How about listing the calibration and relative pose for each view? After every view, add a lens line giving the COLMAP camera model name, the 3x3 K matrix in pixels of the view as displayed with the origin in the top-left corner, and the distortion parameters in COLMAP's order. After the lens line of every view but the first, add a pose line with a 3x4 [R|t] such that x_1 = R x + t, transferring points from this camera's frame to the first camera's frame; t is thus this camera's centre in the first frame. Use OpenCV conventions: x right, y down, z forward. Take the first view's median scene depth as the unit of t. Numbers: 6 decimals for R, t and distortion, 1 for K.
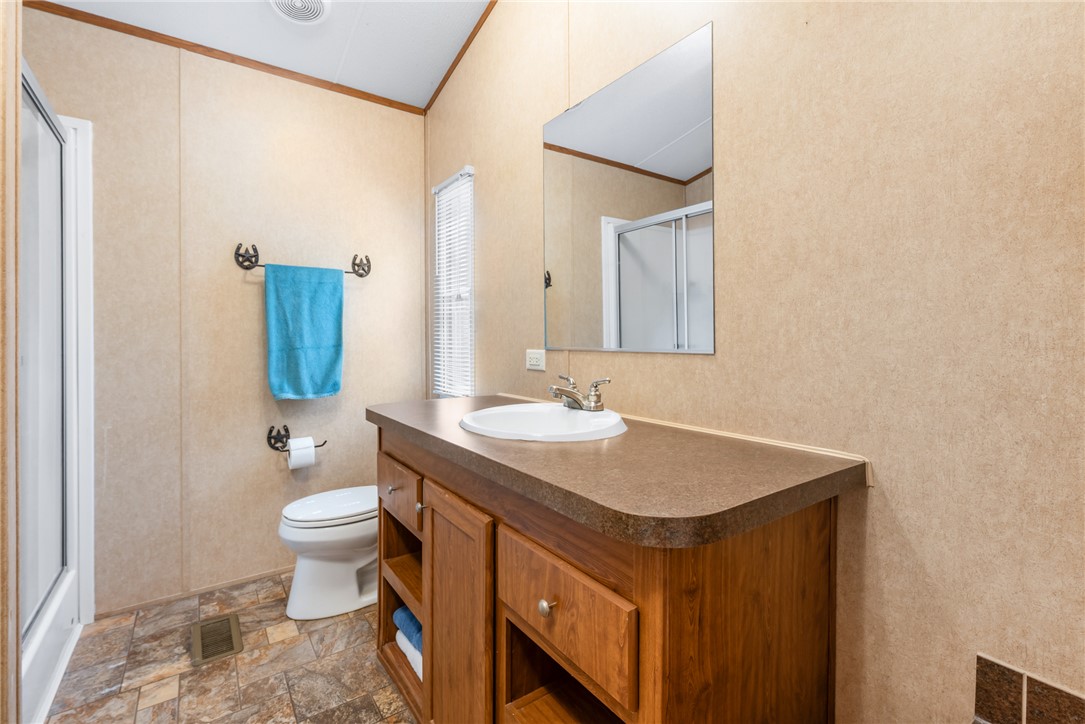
lens RADIAL K [[487.1, 0, 528.7], [0, 487.1, 340.1], [0, 0, 1]] dist [0.000659, 0.000272]
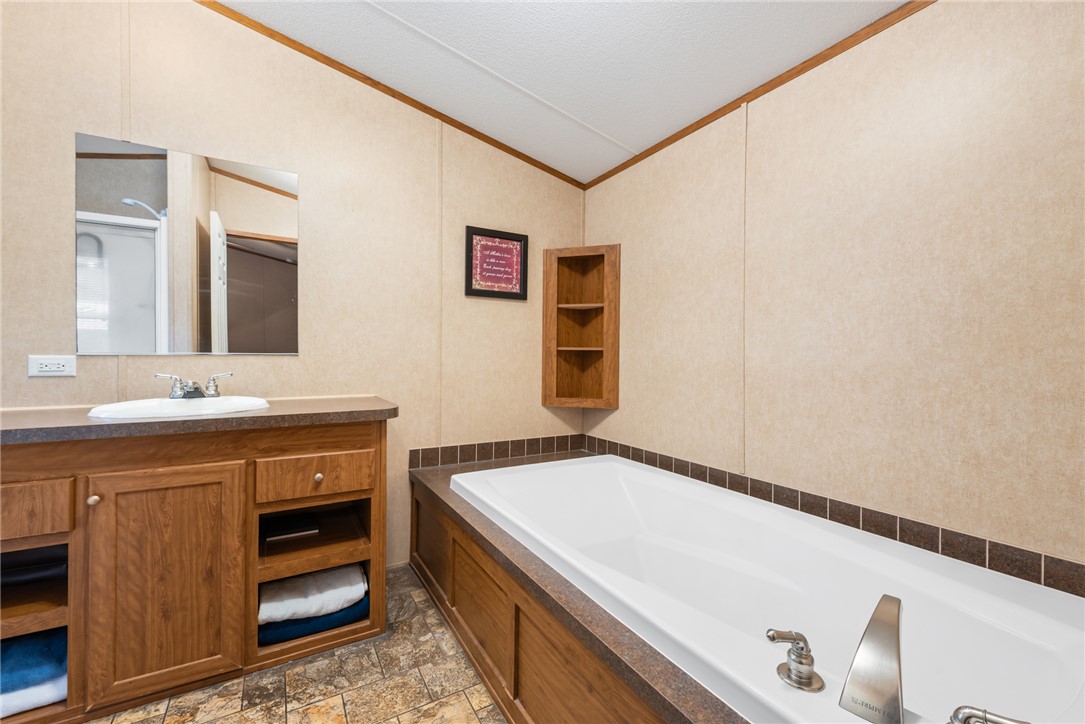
lens RADIAL K [[457.0, 0, 547.9], [0, 457.0, 359.9], [0, 0, 1]] dist [-0.002992, -0.000378]
pose [[0.069440, -0.005452, 0.997571, -1.353811], [-0.003927, 0.999976, 0.005738, 0.032756], [-0.997578, -0.004316, 0.069417, -0.063263]]
